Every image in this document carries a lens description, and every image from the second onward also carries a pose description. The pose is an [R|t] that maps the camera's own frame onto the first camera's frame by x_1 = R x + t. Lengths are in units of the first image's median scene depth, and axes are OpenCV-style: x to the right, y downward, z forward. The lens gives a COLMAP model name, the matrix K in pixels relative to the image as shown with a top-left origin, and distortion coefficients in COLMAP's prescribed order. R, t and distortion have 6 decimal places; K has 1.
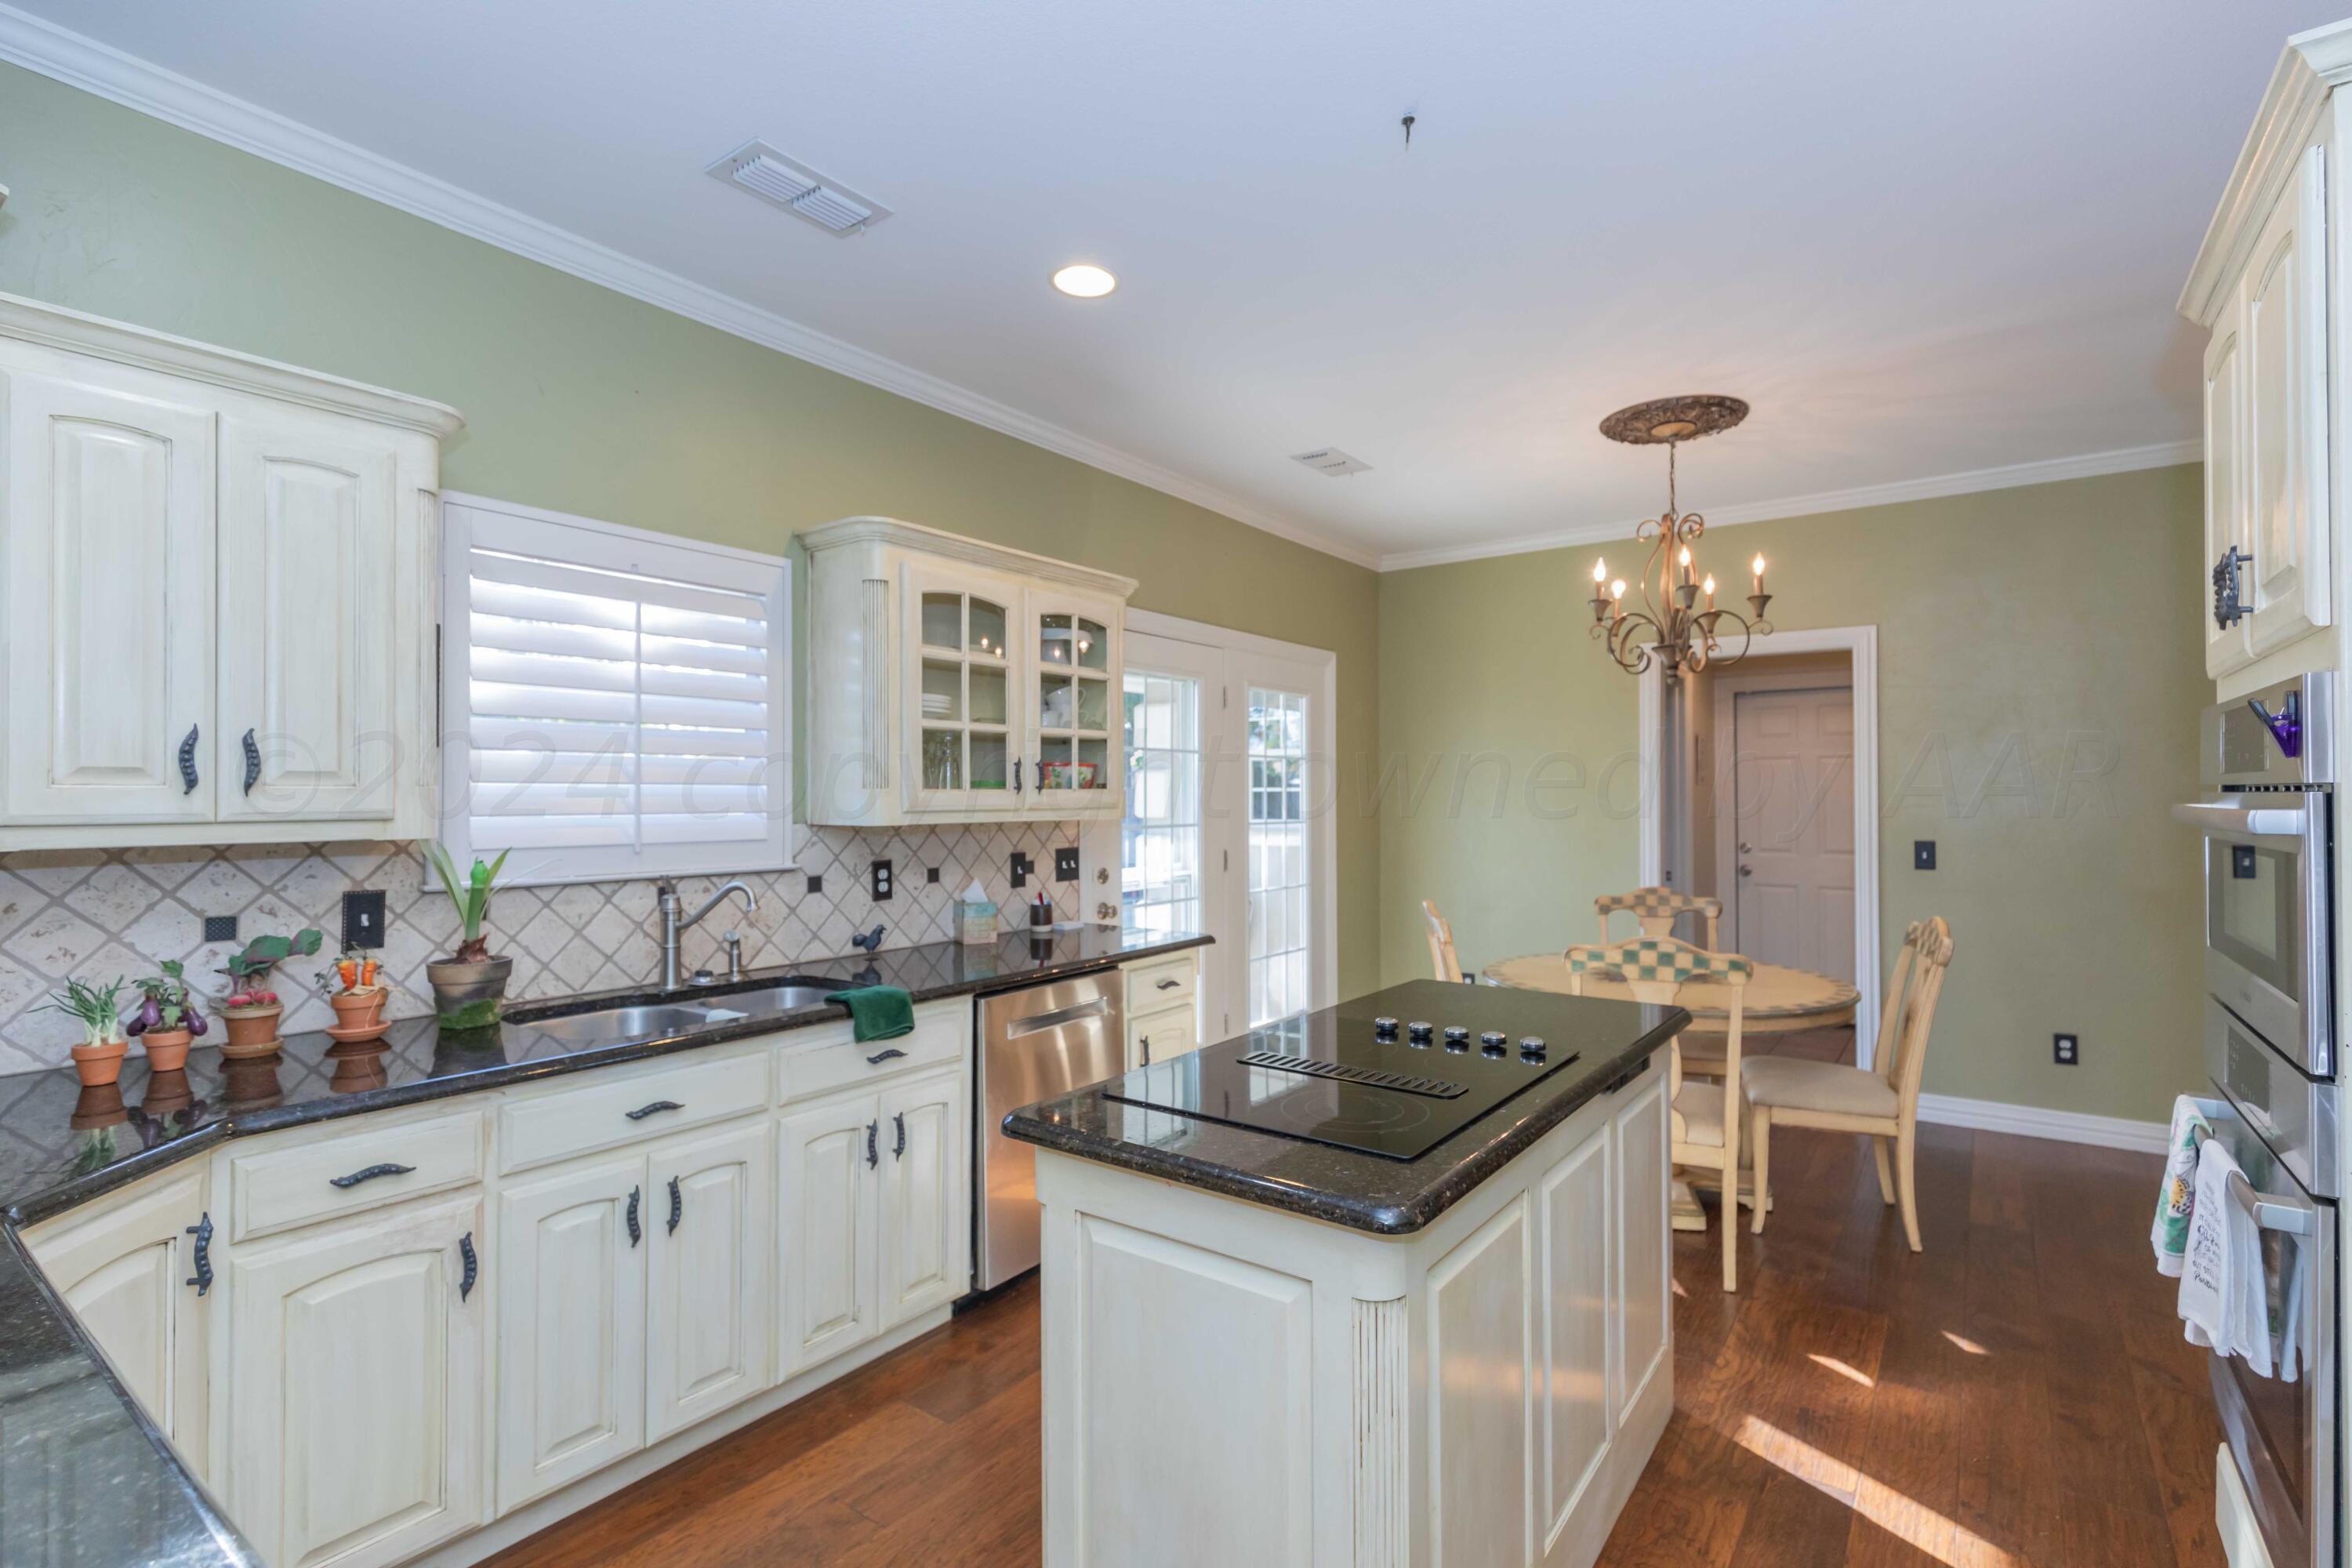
lens RADIAL K [[1063.9, 0, 1189.8], [0, 1063.9, 785.5], [0, 0, 1]] dist [0.006303, -0.001410]
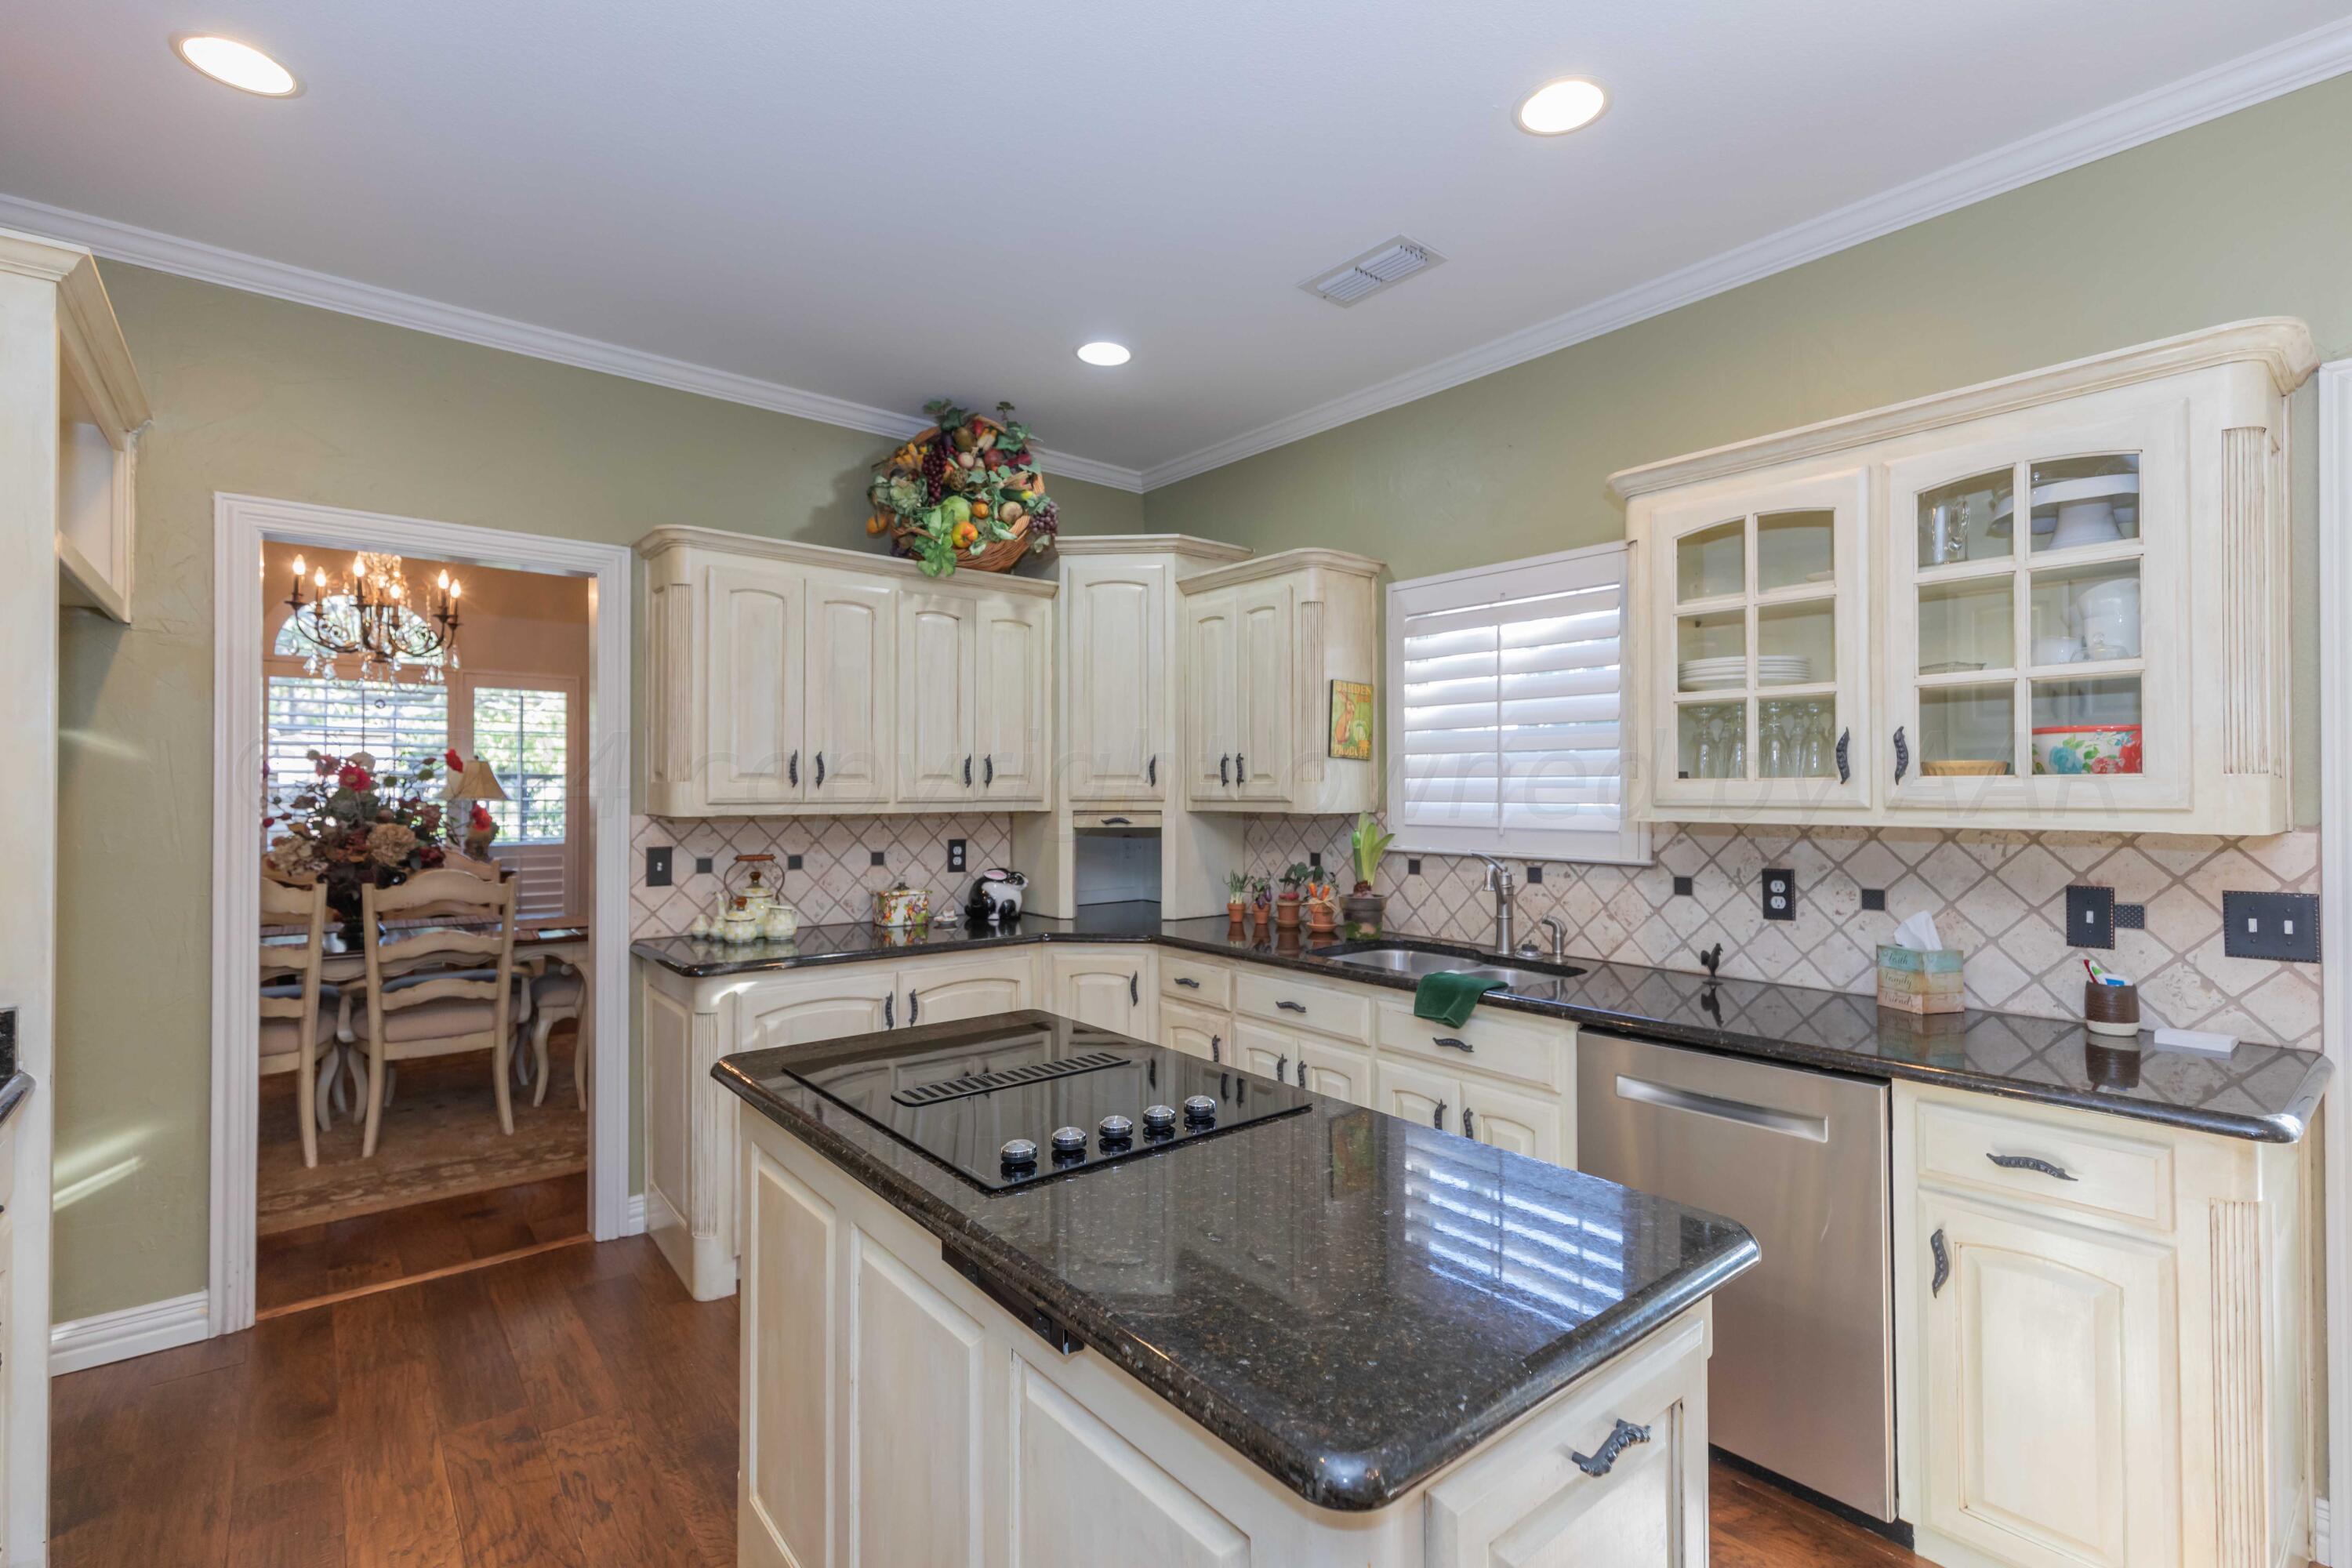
lens RADIAL K [[1063.9, 0, 1178.5], [0, 1063.9, 790.3], [0, 0, 1]] dist [0.006303, -0.001410]
pose [[-0.239028, 0.005011, -0.971000, 0.573809], [0.012969, 0.999914, 0.001968, 0.004772], [0.970926, -0.012122, -0.239073, 0.745198]]
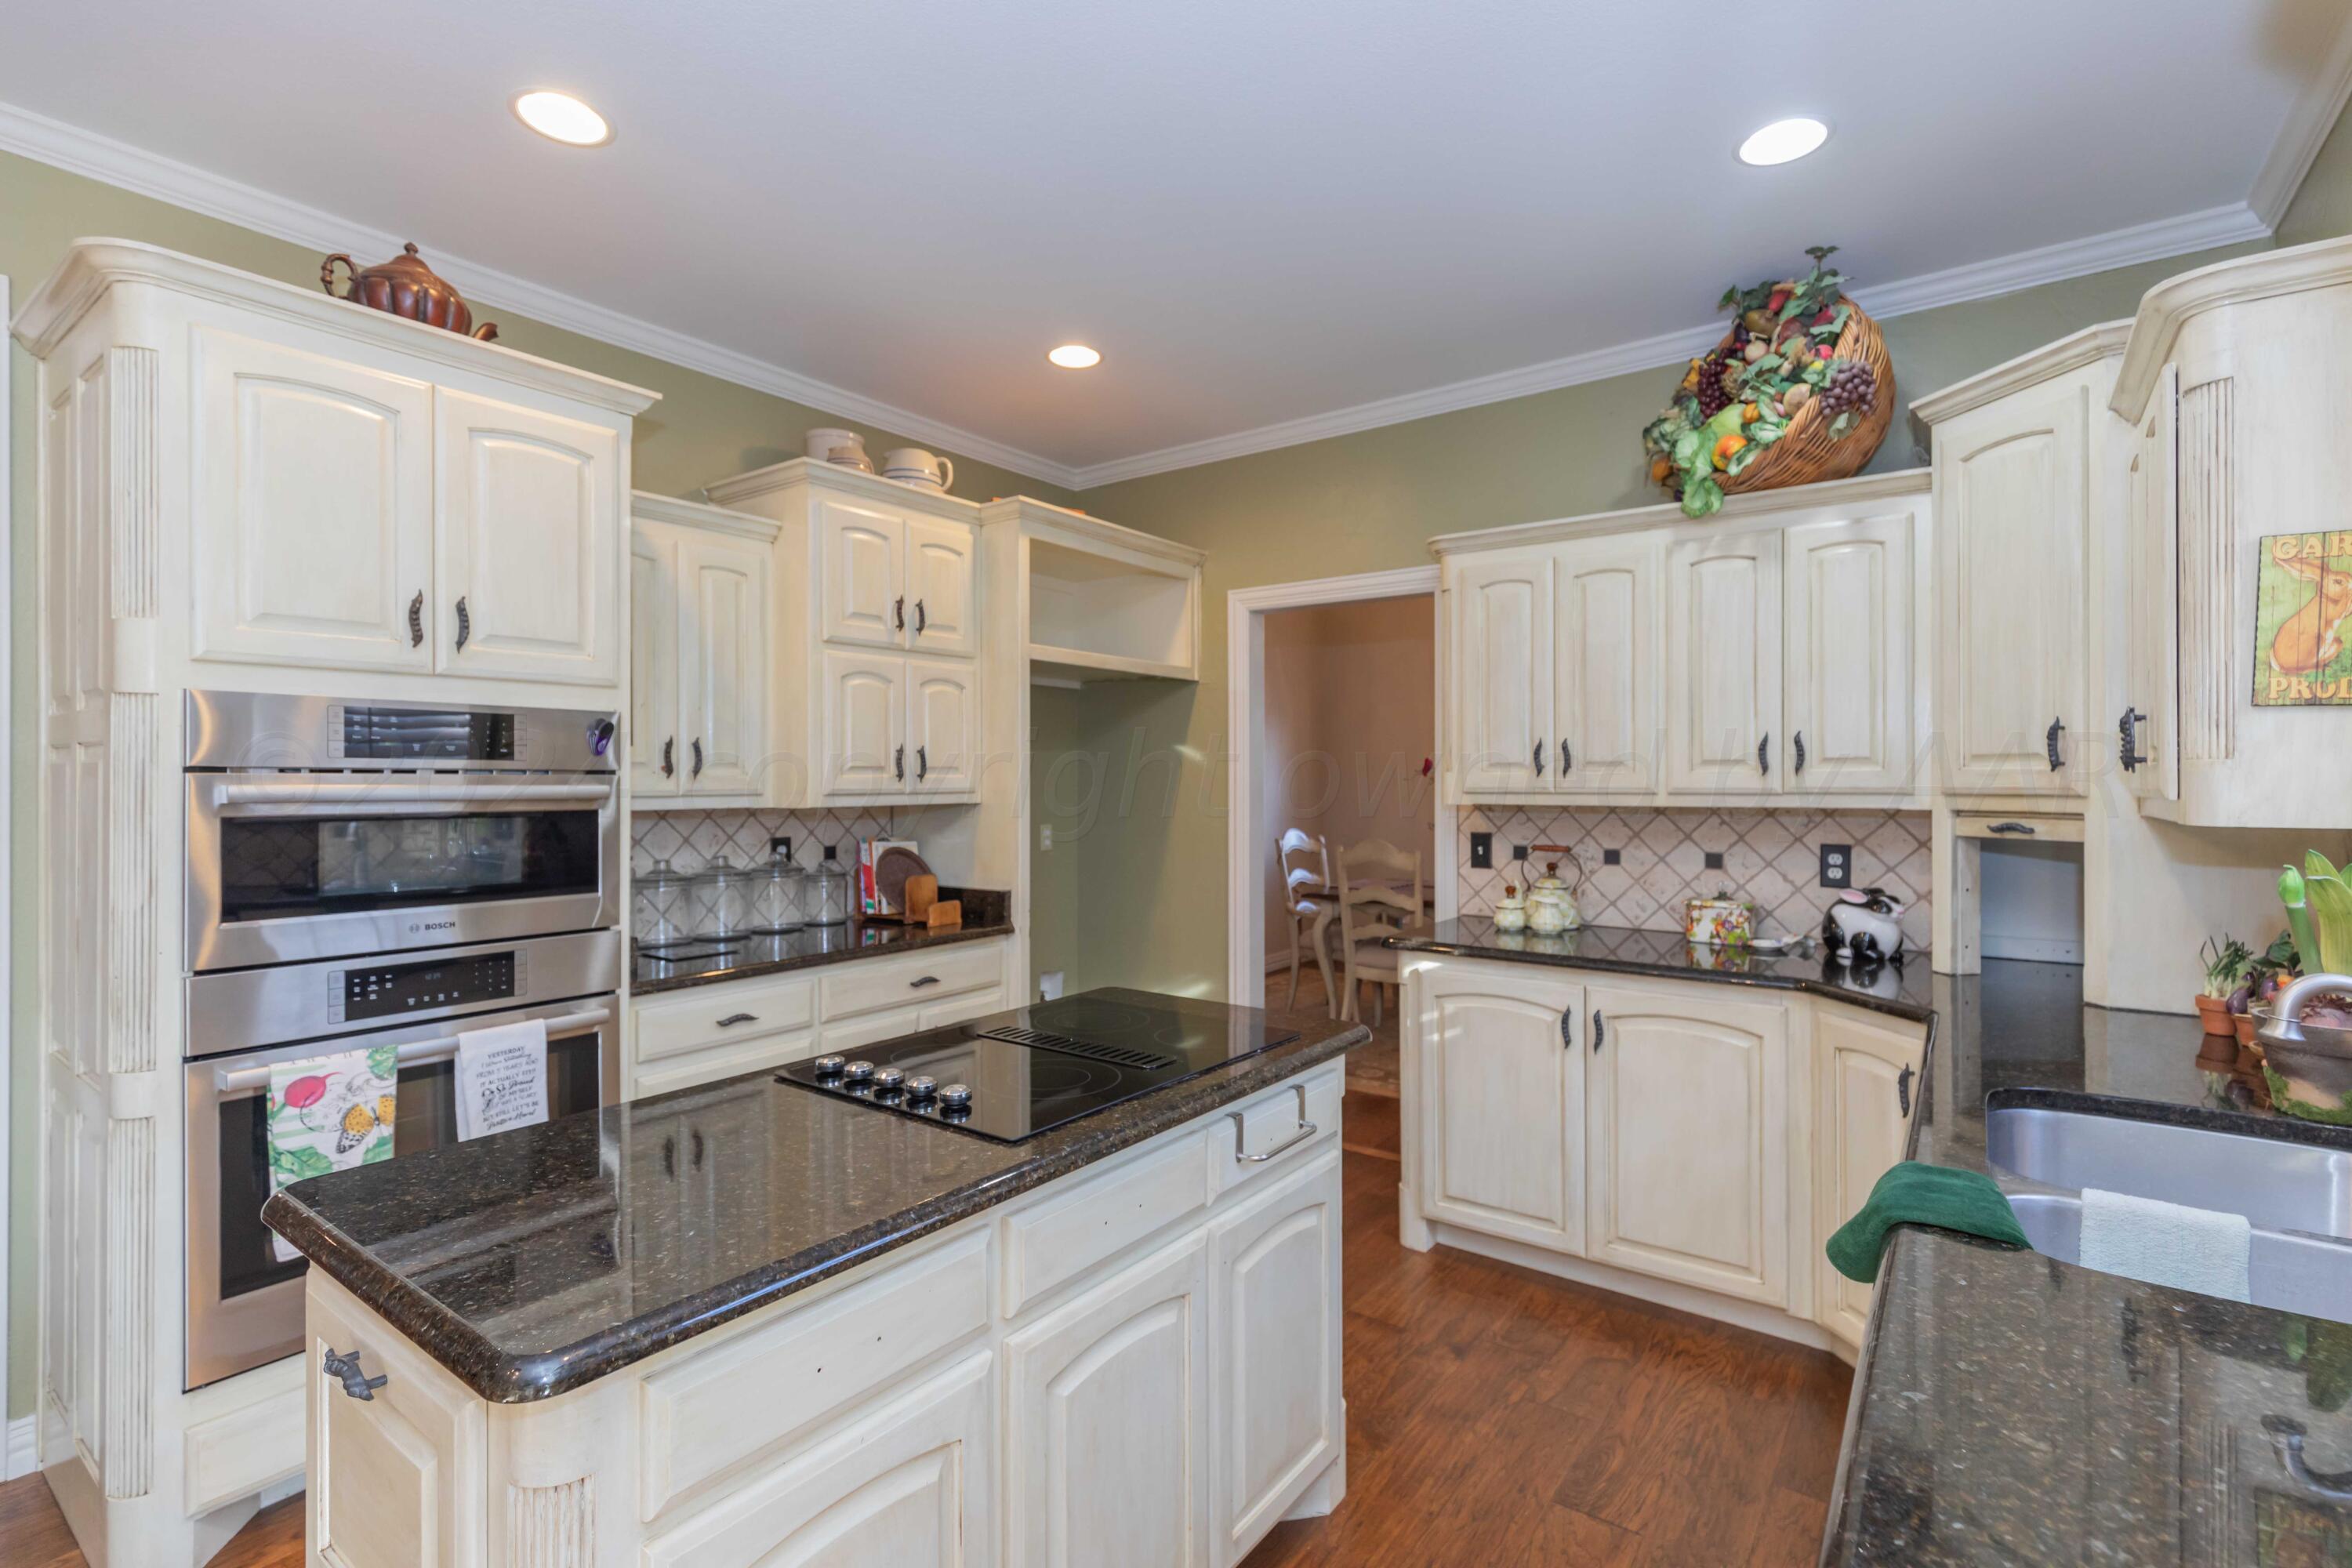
lens RADIAL K [[1063.9, 0, 1168.6], [0, 1063.9, 783.3], [0, 0, 1]] dist [0.006303, -0.001410]
pose [[-0.999950, 0.008523, 0.005197, 0.037918], [0.008477, 0.999926, -0.008736, 0.010623], [-0.005271, -0.008692, -0.999948, 1.110925]]
